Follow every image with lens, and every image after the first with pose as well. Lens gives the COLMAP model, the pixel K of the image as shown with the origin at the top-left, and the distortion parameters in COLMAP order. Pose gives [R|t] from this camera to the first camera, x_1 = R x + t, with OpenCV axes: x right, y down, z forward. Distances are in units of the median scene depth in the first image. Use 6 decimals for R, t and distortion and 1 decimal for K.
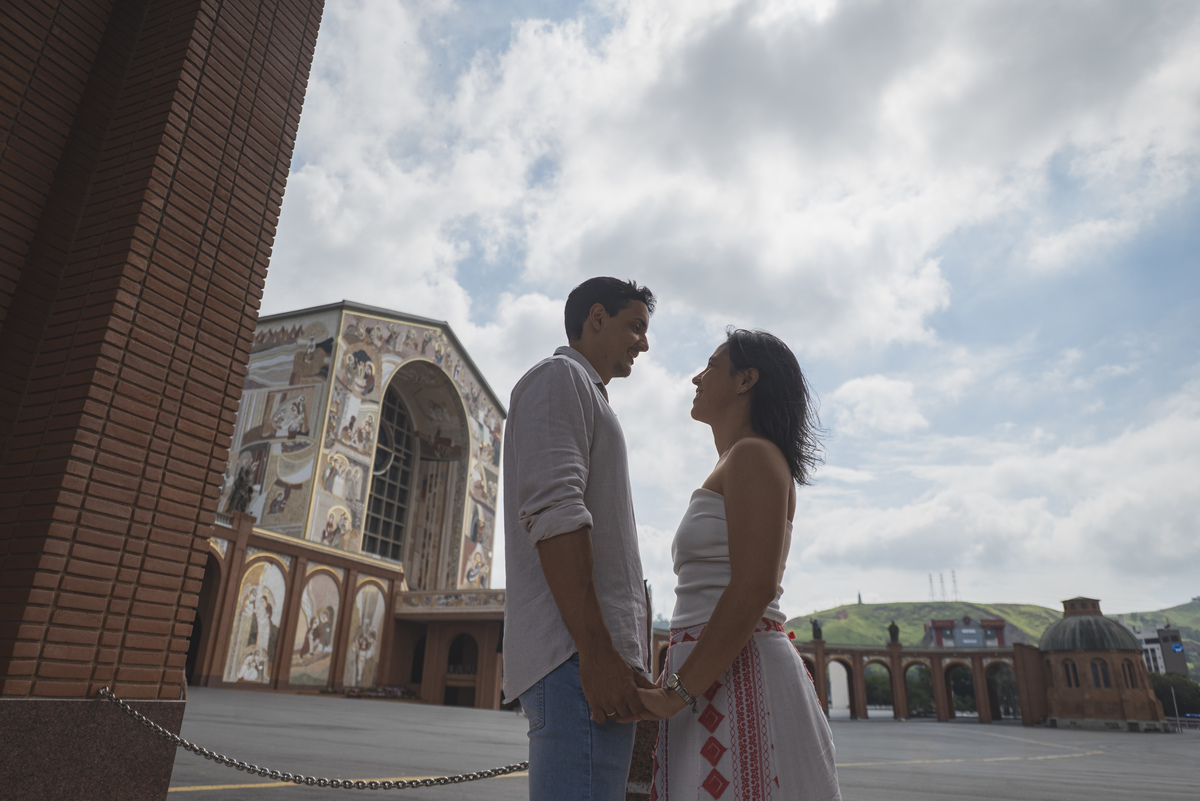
lens RADIAL K [[800.3, 0, 599.6], [0, 800.3, 404.1], [0, 0, 1]] dist [0.001497, 0.005542]
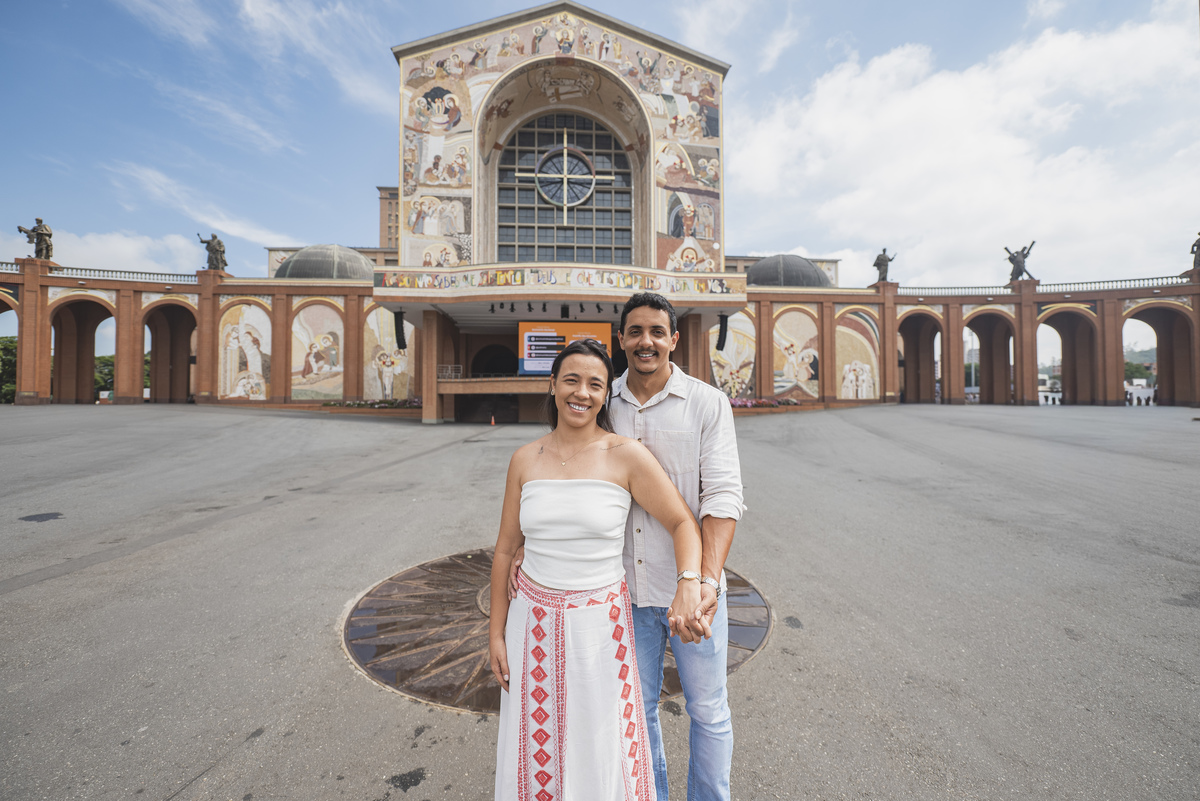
lens RADIAL K [[514.2, 0, 597.9], [0, 514.2, 407.2], [0, 0, 1]] dist [-0.004810, -0.000755]
pose [[0.424868, -0.037936, -0.904460, 0.491428], [0.325133, 0.938850, 0.113352, 0.415799], [0.844852, -0.342230, 0.411222, 1.048910]]
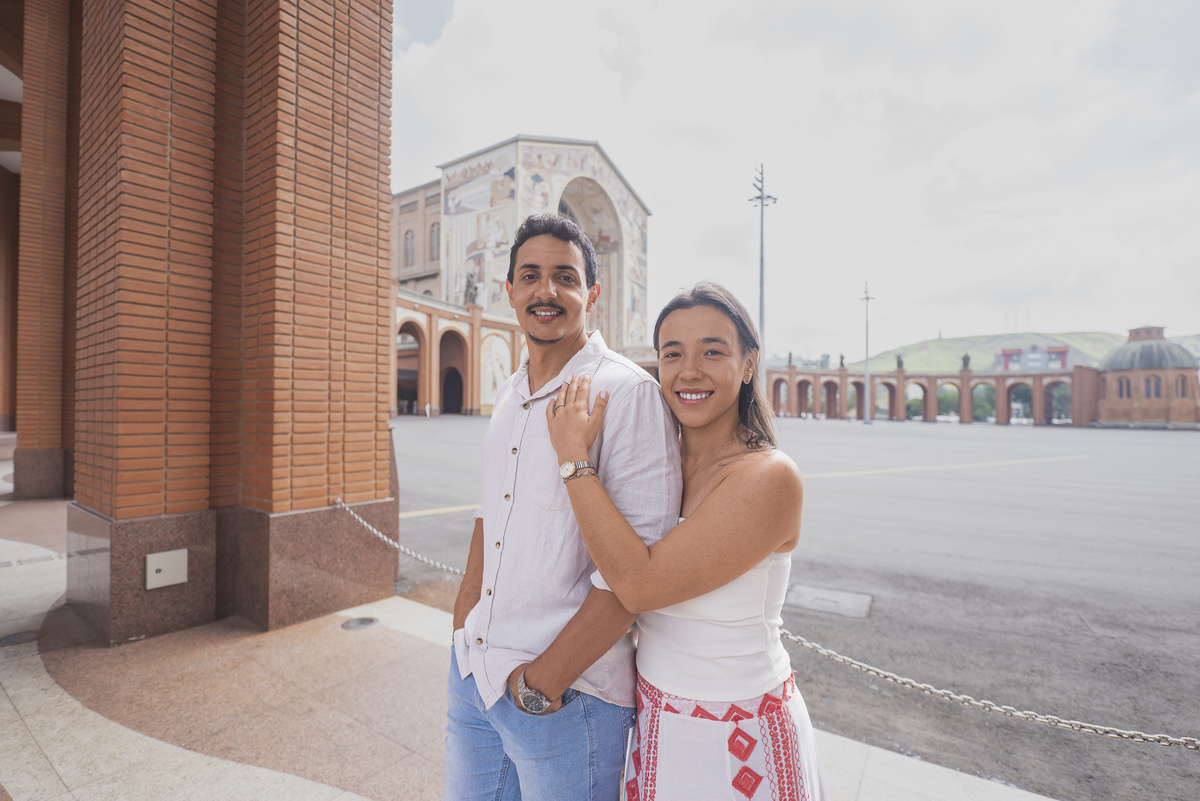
lens RADIAL K [[581.6, 0, 590.0], [0, 581.6, 416.9], [0, 0, 1]] dist [0.004343, -0.003021]
pose [[0.971680, -0.028613, -0.234563, 0.002790], [0.108057, 0.936580, 0.333379, -0.002637], [0.210148, -0.349284, 0.913148, 0.003071]]
